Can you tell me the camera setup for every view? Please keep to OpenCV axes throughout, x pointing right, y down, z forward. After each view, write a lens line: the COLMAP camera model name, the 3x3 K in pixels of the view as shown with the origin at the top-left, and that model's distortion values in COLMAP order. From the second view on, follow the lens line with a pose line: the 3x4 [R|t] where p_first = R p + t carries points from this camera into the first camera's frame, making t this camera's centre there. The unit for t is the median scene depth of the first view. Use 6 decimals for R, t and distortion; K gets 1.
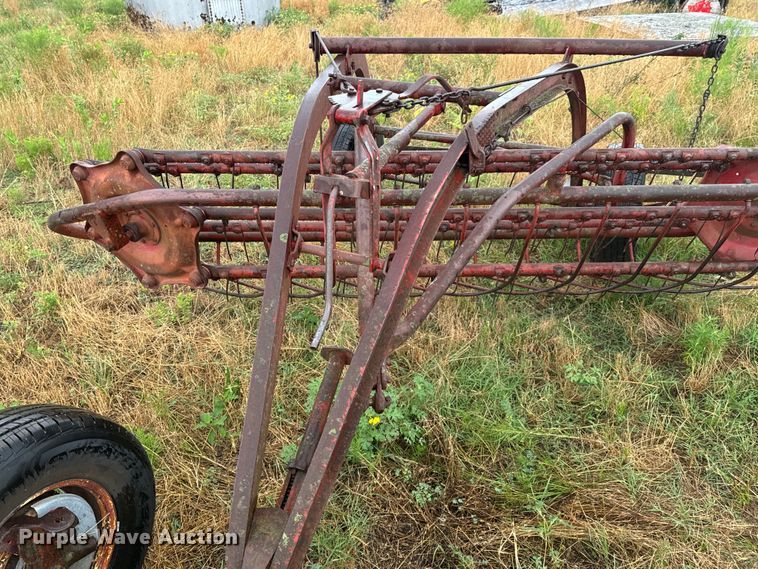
lens RADIAL K [[597.6, 0, 379.0], [0, 597.6, 269.1], [0, 0, 1]] dist [0.043452, -0.063166]
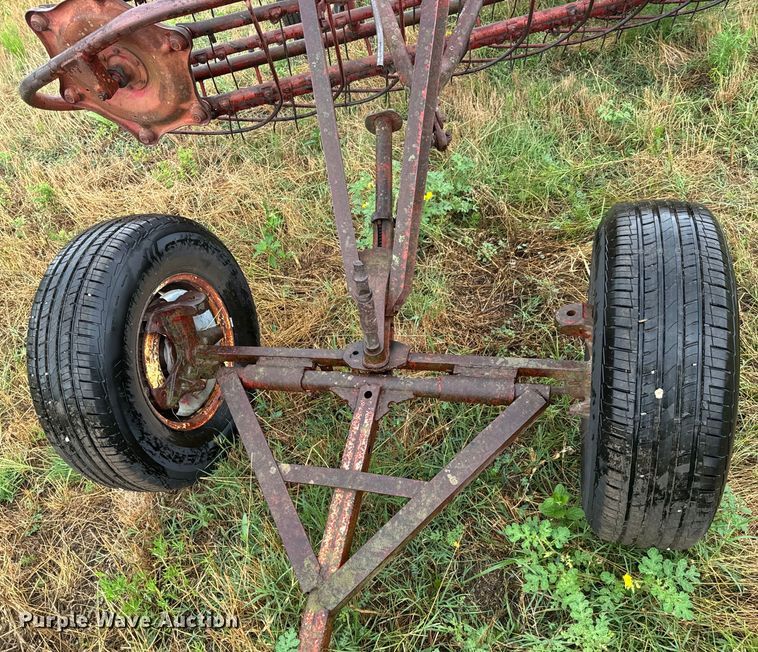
lens RADIAL K [[672.4, 0, 402.8], [0, 672.4, 332.6], [0, 0, 1]] dist [0.052053, -0.082728]
pose [[0.966886, -0.254759, 0.015119, -0.109638], [0.241301, 0.931882, 0.270870, 0.132947], [-0.083095, -0.258252, 0.962497, -0.136918]]
